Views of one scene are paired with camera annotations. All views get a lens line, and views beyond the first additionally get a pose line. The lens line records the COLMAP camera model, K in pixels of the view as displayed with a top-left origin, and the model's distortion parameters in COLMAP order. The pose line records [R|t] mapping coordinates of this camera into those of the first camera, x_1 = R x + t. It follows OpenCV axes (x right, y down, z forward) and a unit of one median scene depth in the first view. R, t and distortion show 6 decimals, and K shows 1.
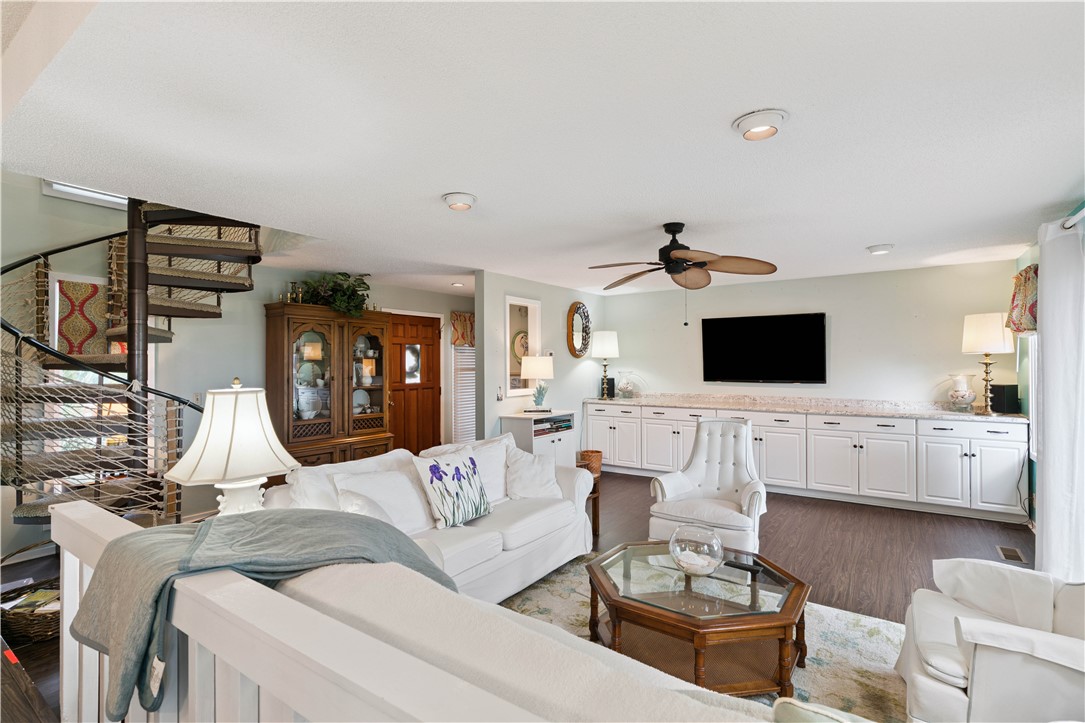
lens RADIAL K [[512.4, 0, 542.5], [0, 512.4, 361.5], [0, 0, 1]] dist [0.000882, 0.001101]
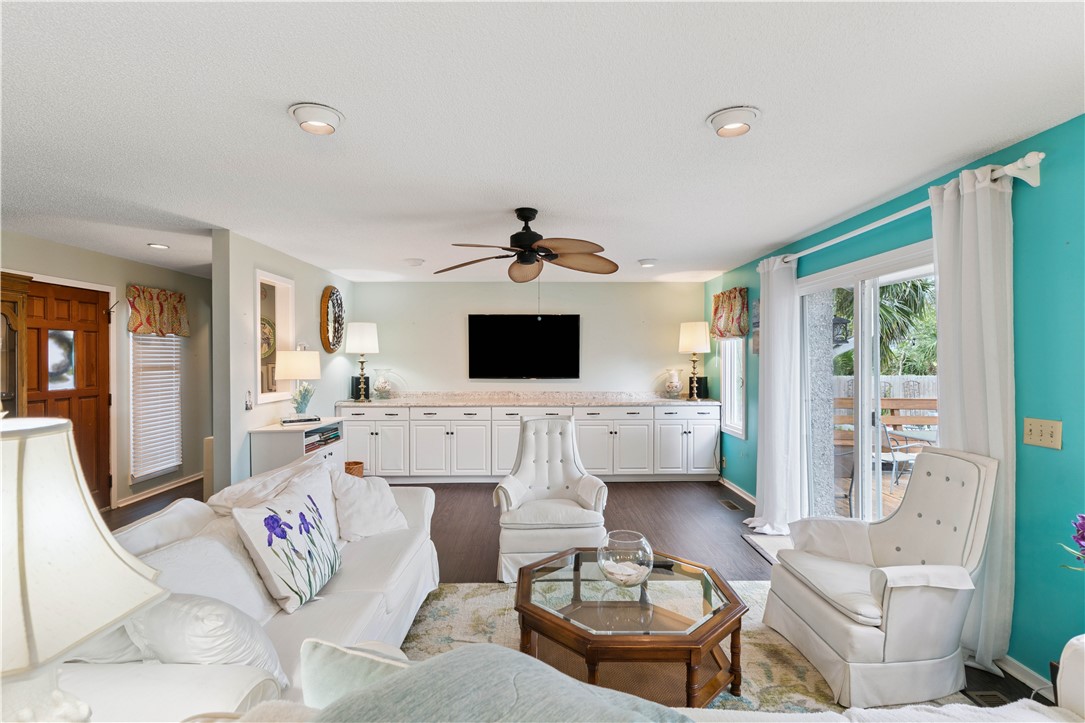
lens RADIAL K [[512.4, 0, 542.5], [0, 512.4, 361.5], [0, 0, 1]] dist [0.000882, 0.001101]
pose [[0.811746, -0.000021, 0.584011, -0.178772], [-0.004119, 0.999975, 0.005762, 0.000219], [-0.583996, -0.007083, 0.811725, 0.155627]]
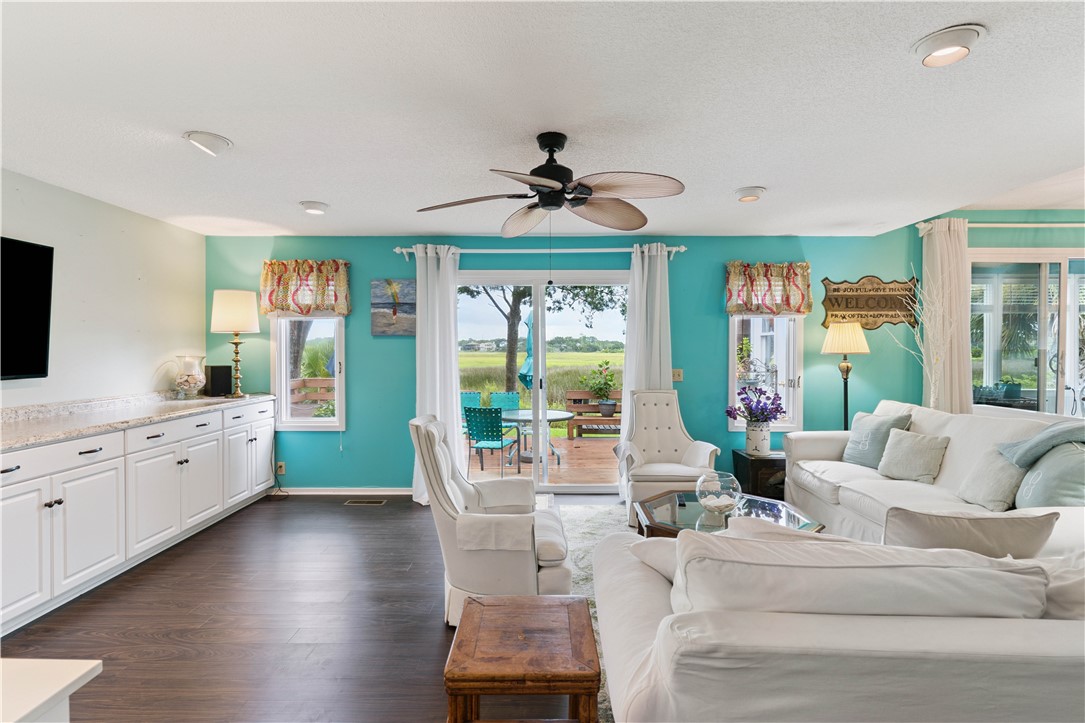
lens RADIAL K [[512.4, 0, 542.5], [0, 512.4, 361.5], [0, 0, 1]] dist [0.000882, 0.001101]
pose [[-0.568742, -0.016789, 0.822345, -0.216296], [-0.000022, 0.999792, 0.020396, 0.016653], [-0.822516, 0.011583, -0.568624, 0.962592]]
